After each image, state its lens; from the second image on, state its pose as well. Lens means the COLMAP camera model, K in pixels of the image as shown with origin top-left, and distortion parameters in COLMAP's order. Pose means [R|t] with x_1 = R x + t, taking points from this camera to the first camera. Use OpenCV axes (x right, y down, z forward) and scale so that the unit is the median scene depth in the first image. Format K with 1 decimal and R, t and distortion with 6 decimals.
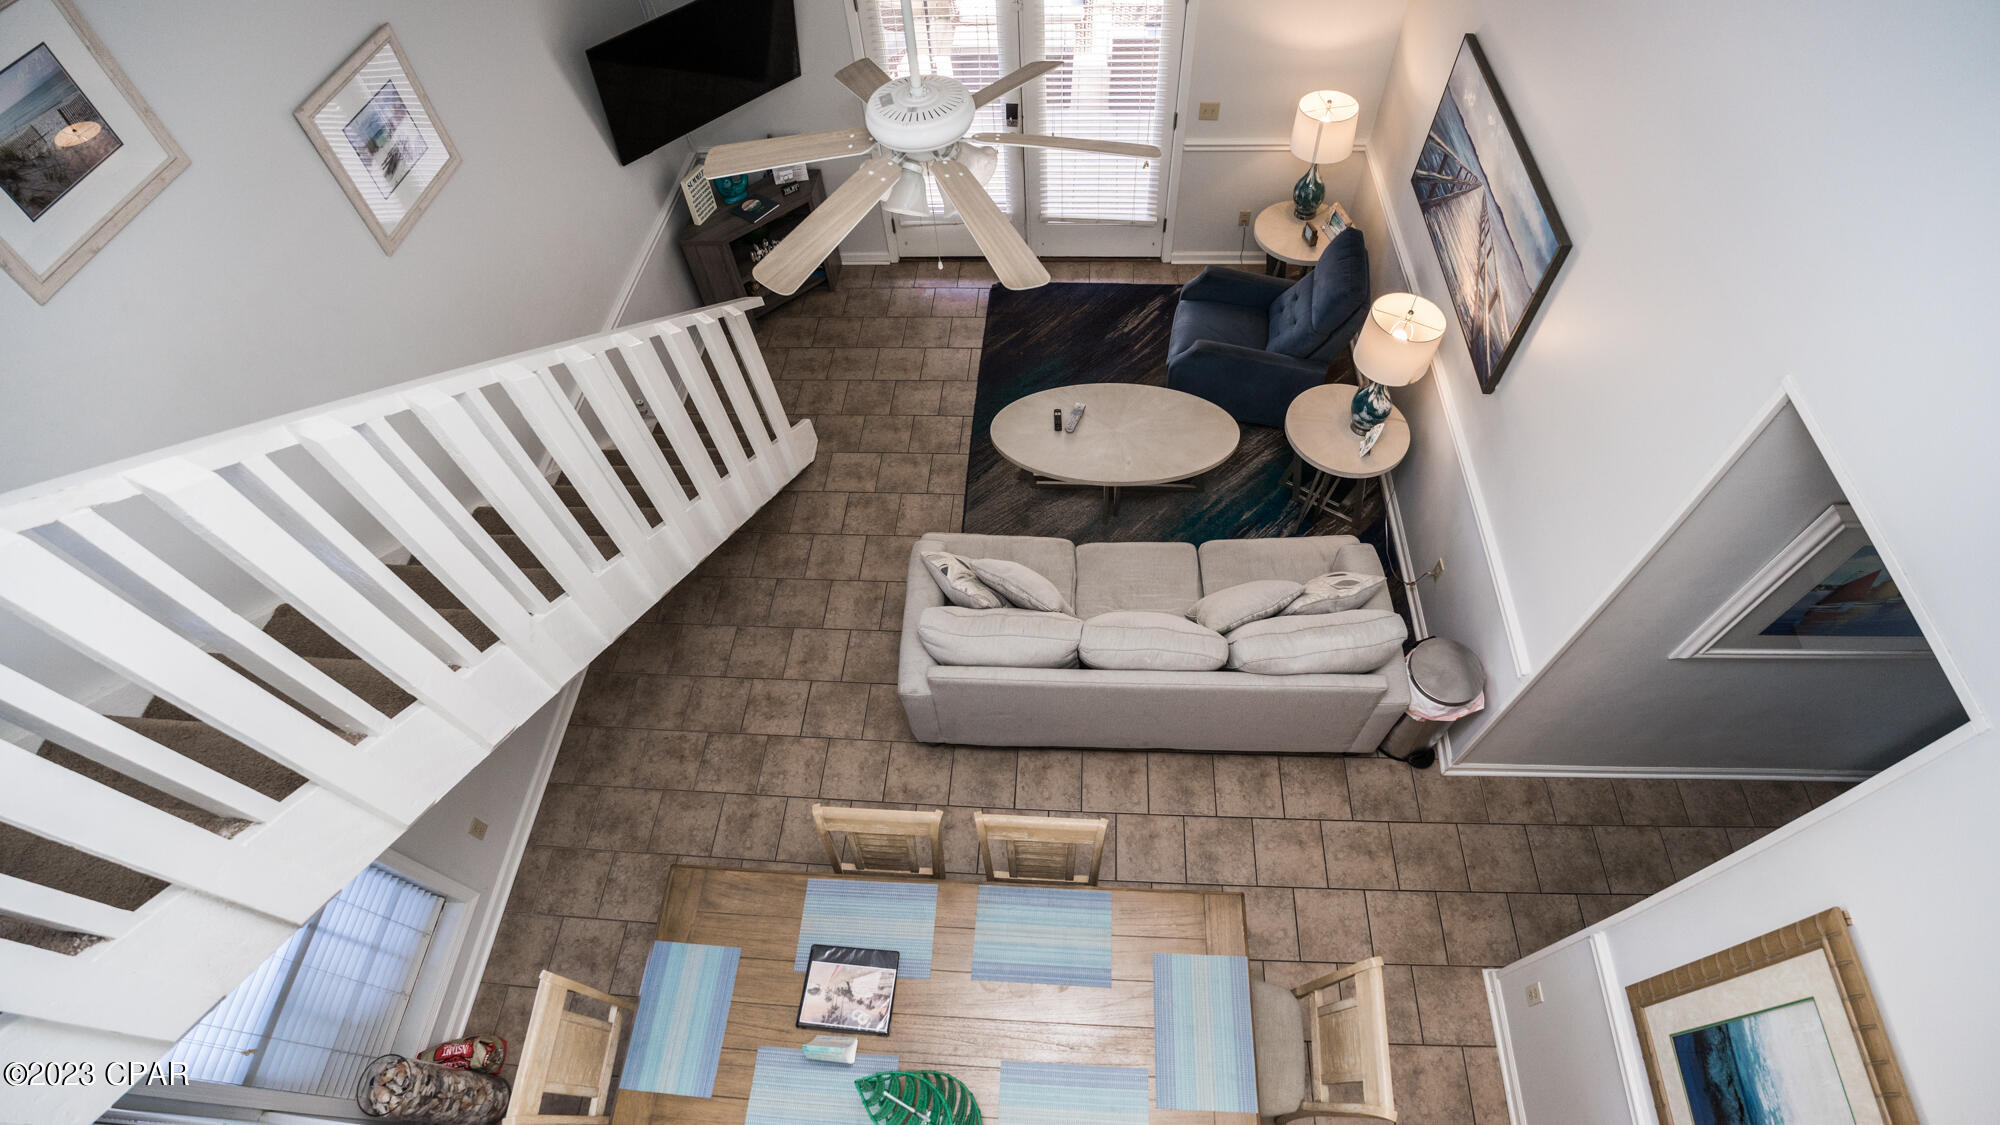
lens RADIAL K [[902.7, 0, 1003.0], [0, 902.7, 564.1], [0, 0, 1]] dist [-0.068456, 0.006824]
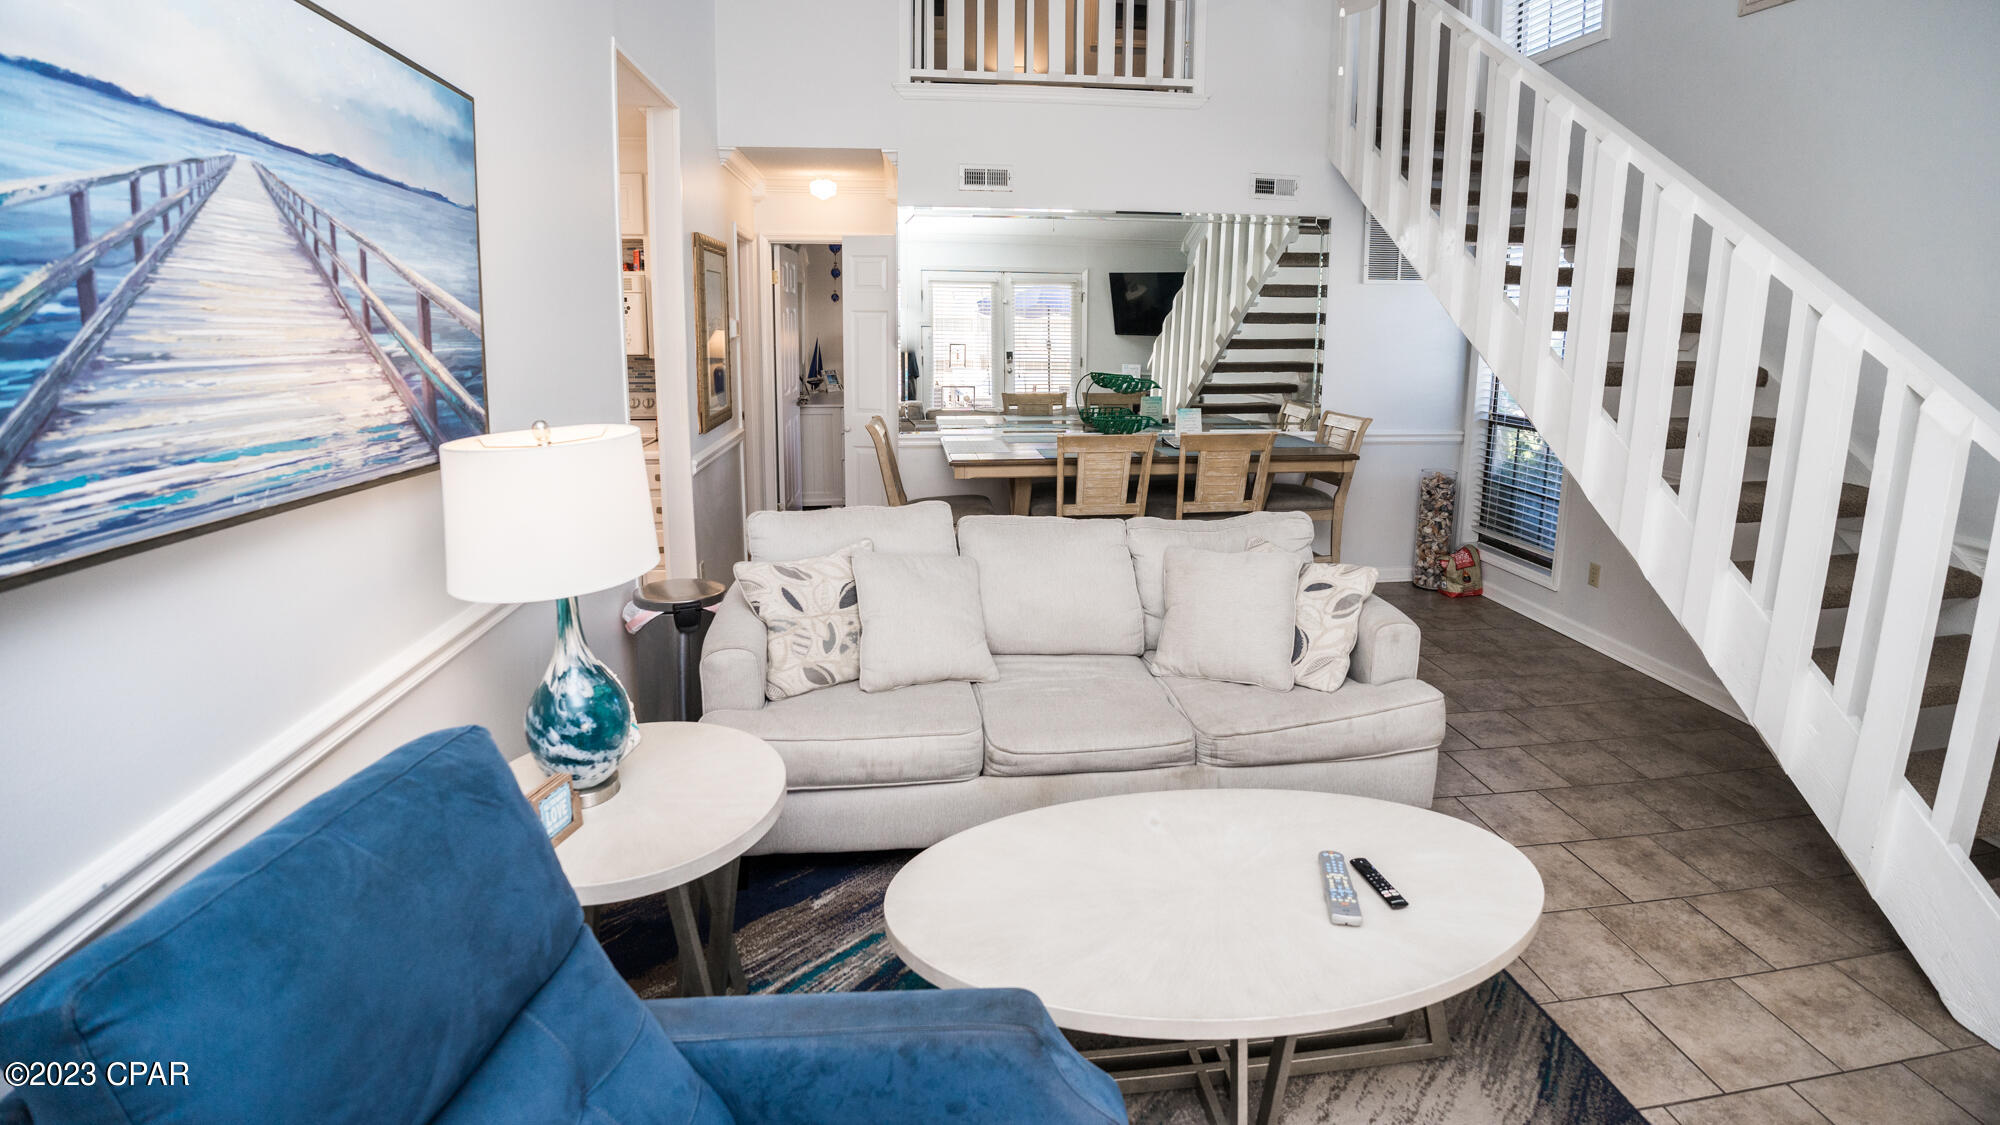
lens RADIAL K [[900.7, 0, 1003.4], [0, 900.7, 459.6], [0, 0, 1]] dist [-0.067396, 0.005308]
pose [[-0.983716, 0.070737, -0.165226, 0.276130], [-0.118725, 0.434430, 0.892846, -0.572953], [0.134936, 0.897924, -0.418958, 1.045304]]
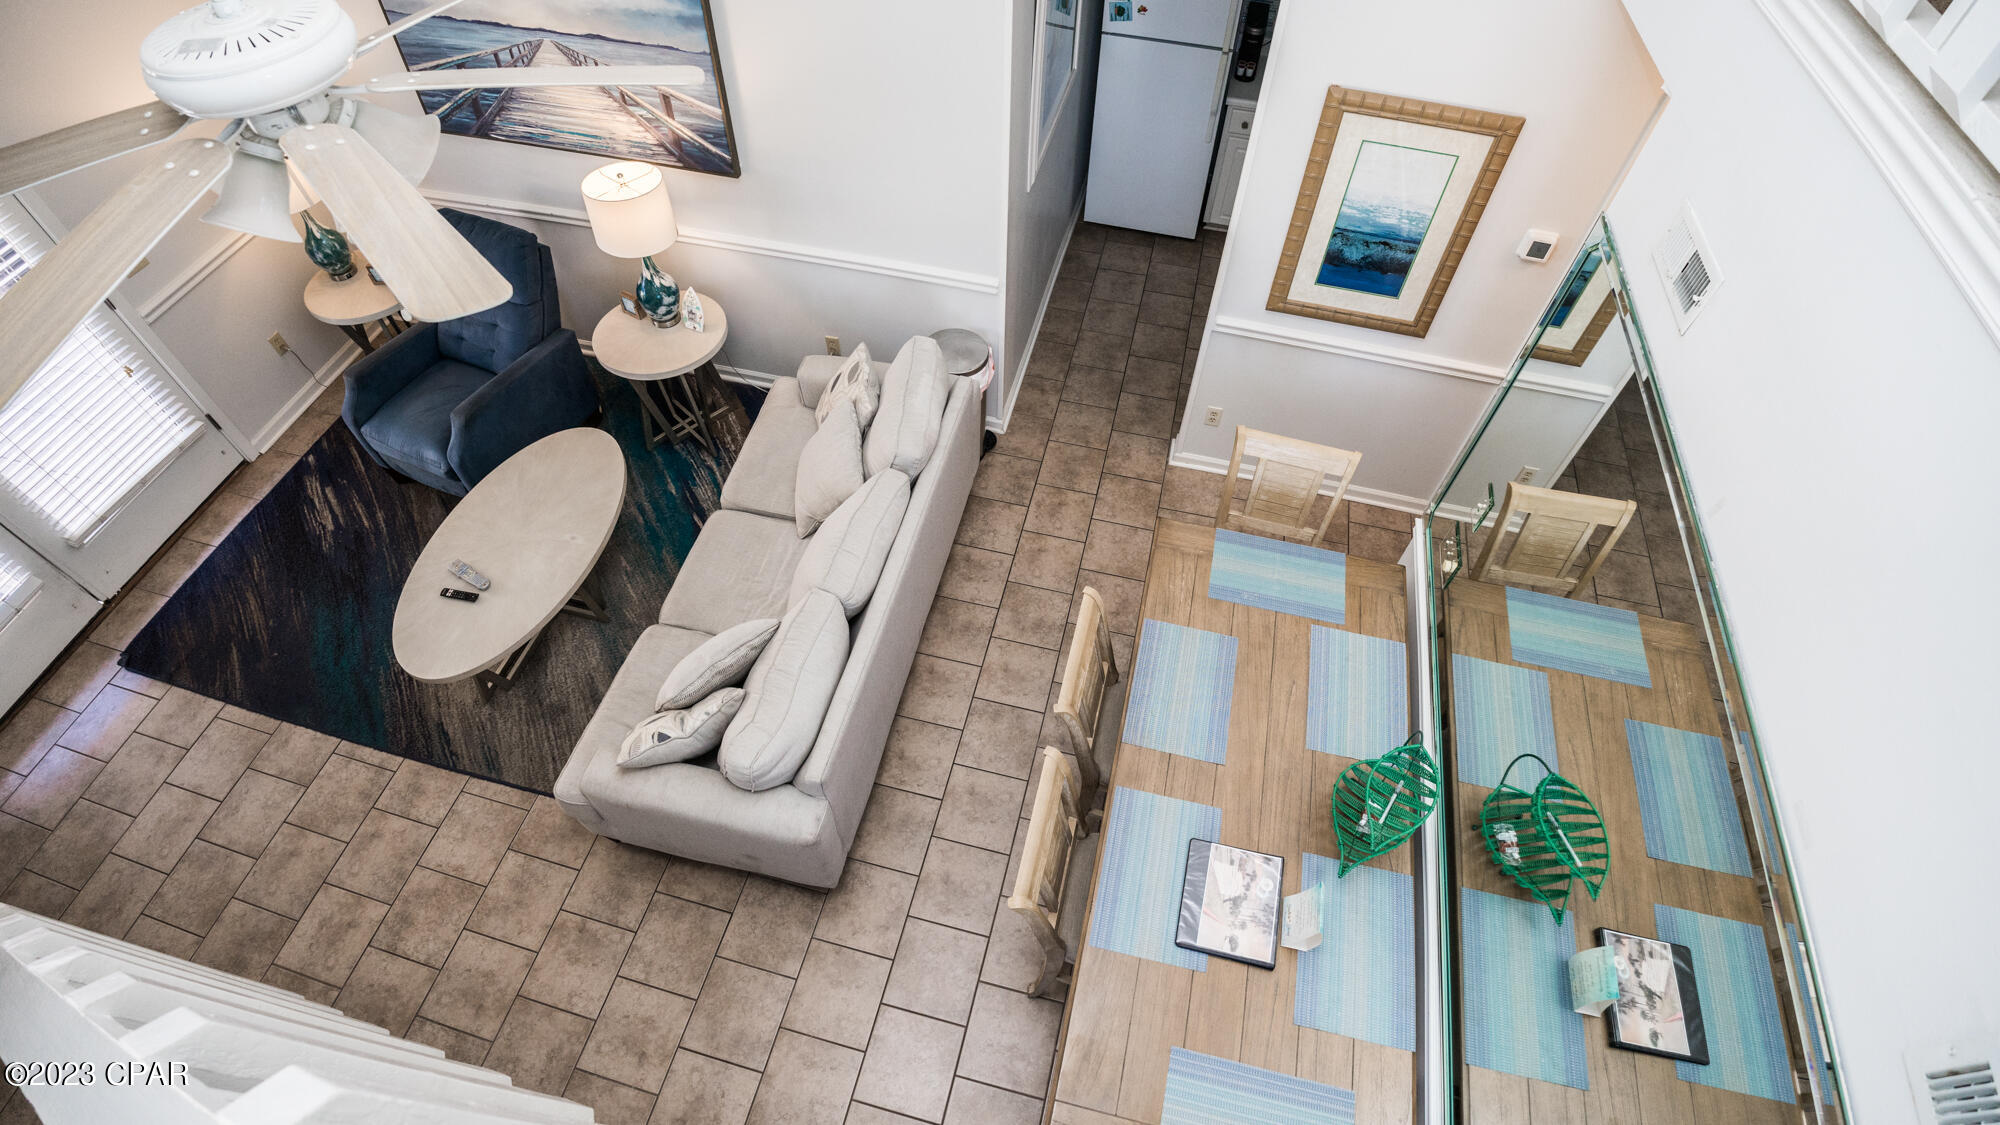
lens RADIAL K [[902.7, 0, 1003.0], [0, 902.7, 564.1], [0, 0, 1]] dist [-0.068456, 0.006824]
pose [[0.172986, -0.757206, 0.629853, -0.311909], [0.793547, 0.485943, 0.366254, -0.090357], [-0.583403, 0.436461, 0.684940, 0.266697]]
